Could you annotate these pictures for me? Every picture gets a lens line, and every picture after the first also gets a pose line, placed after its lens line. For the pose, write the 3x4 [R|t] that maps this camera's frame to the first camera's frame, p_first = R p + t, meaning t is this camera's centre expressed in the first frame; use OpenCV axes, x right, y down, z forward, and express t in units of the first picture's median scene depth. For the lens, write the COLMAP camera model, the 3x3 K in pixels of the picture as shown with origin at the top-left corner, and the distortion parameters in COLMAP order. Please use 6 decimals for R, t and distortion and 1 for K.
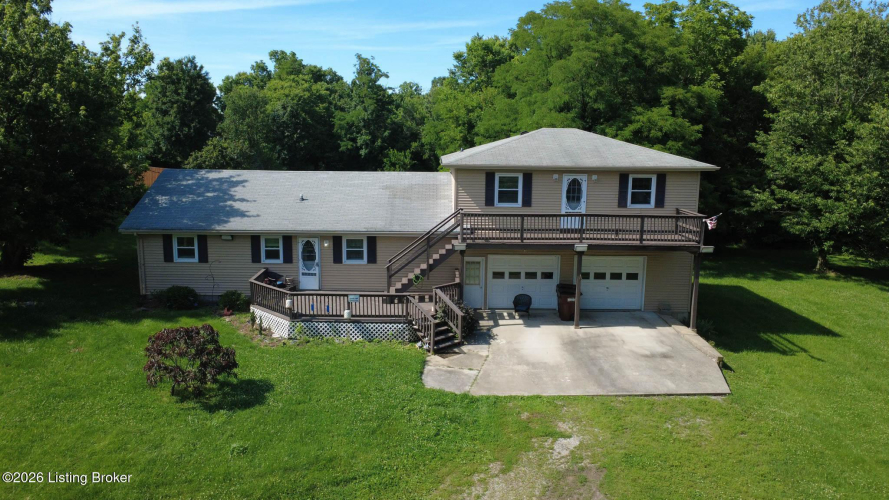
lens RADIAL K [[649.9, 0, 443.9], [0, 649.9, 252.7], [0, 0, 1]] dist [0.003513, 0.000707]
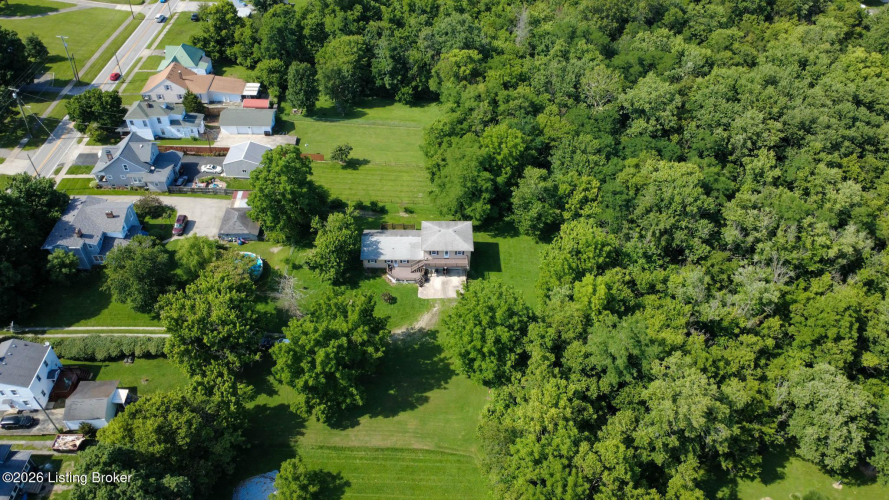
lens RADIAL K [[652.2, 0, 442.4], [0, 652.2, 250.6], [0, 0, 1]] dist [0.001751, 0.001907]
pose [[0.999977, 0.006376, -0.002094, 0.177951], [-0.004234, 0.841492, 0.540253, -2.932093], [0.005207, -0.540232, 0.841500, -3.390434]]
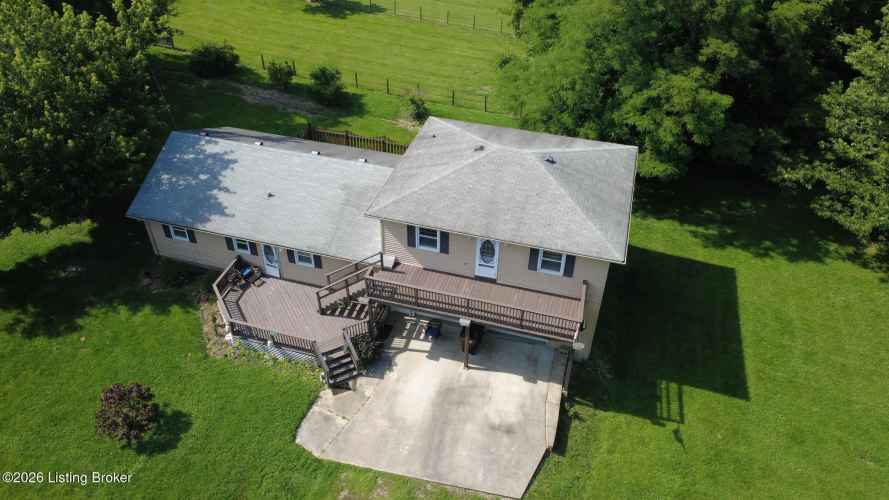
lens RADIAL K [[649.9, 0, 443.9], [0, 649.9, 252.7], [0, 0, 1]] dist [0.003513, 0.000707]
pose [[0.956004, 0.181818, -0.230215, 0.377057], [-0.049187, 0.873006, 0.485222, -0.598673], [0.289201, -0.452551, 0.843540, 0.087696]]
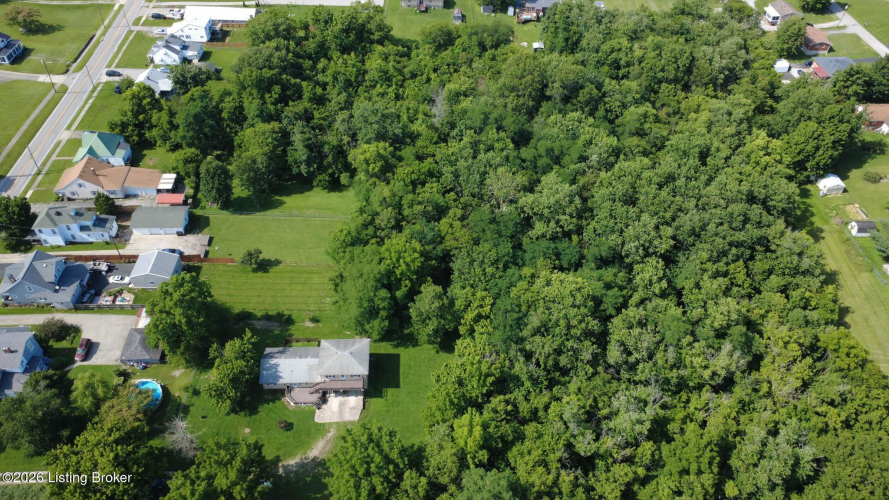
lens RADIAL K [[649.9, 0, 443.9], [0, 649.9, 252.7], [0, 0, 1]] dist [0.003513, 0.000707]
pose [[0.999682, -0.013128, 0.021537, 0.936143], [-0.001661, 0.817747, 0.575576, -4.026619], [-0.025168, -0.575429, 0.817465, -2.836767]]
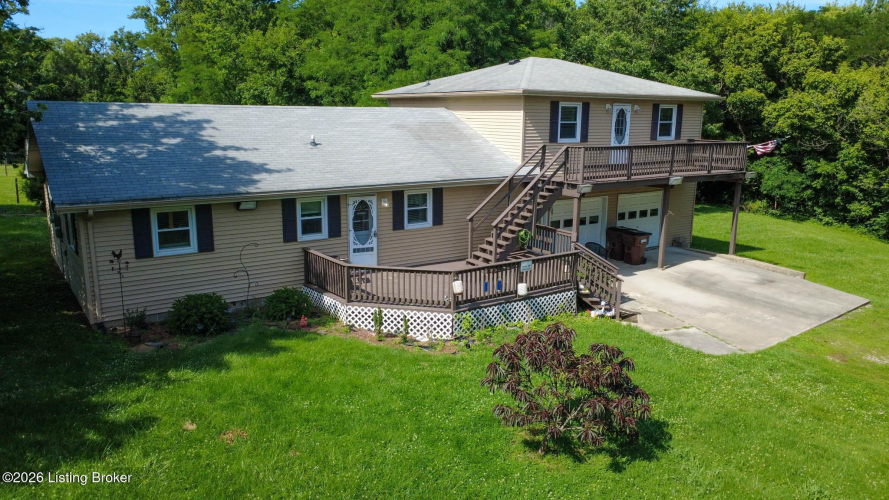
lens RADIAL K [[652.2, 0, 442.4], [0, 652.2, 250.6], [0, 0, 1]] dist [0.001751, 0.001907]
pose [[0.820043, -0.121449, 0.559267, -0.535443], [0.098869, 0.992594, 0.070581, -0.006726], [-0.563697, -0.002585, 0.825978, 0.387518]]
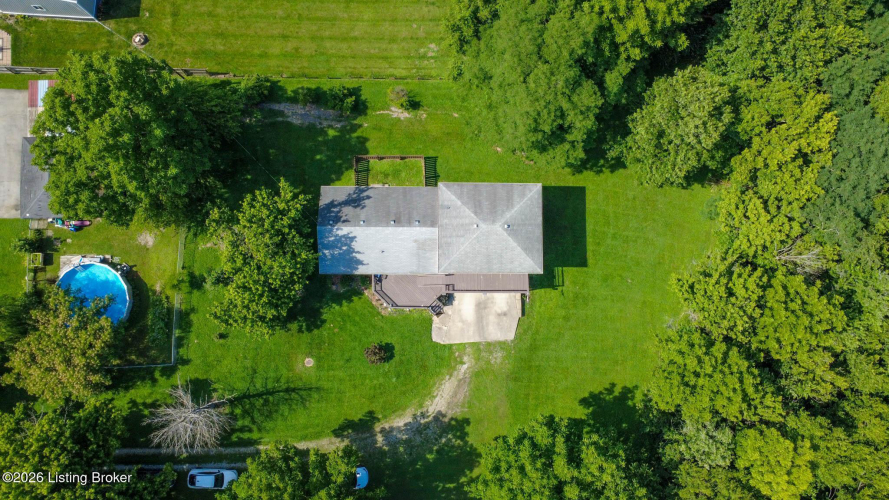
lens RADIAL K [[652.2, 0, 442.4], [0, 652.2, 250.6], [0, 0, 1]] dist [0.001751, 0.001907]
pose [[0.999757, 0.017854, 0.012899, -0.021464], [-0.017049, 0.256477, 0.966400, -2.663663], [0.013945, -0.966385, 0.256719, 0.389875]]
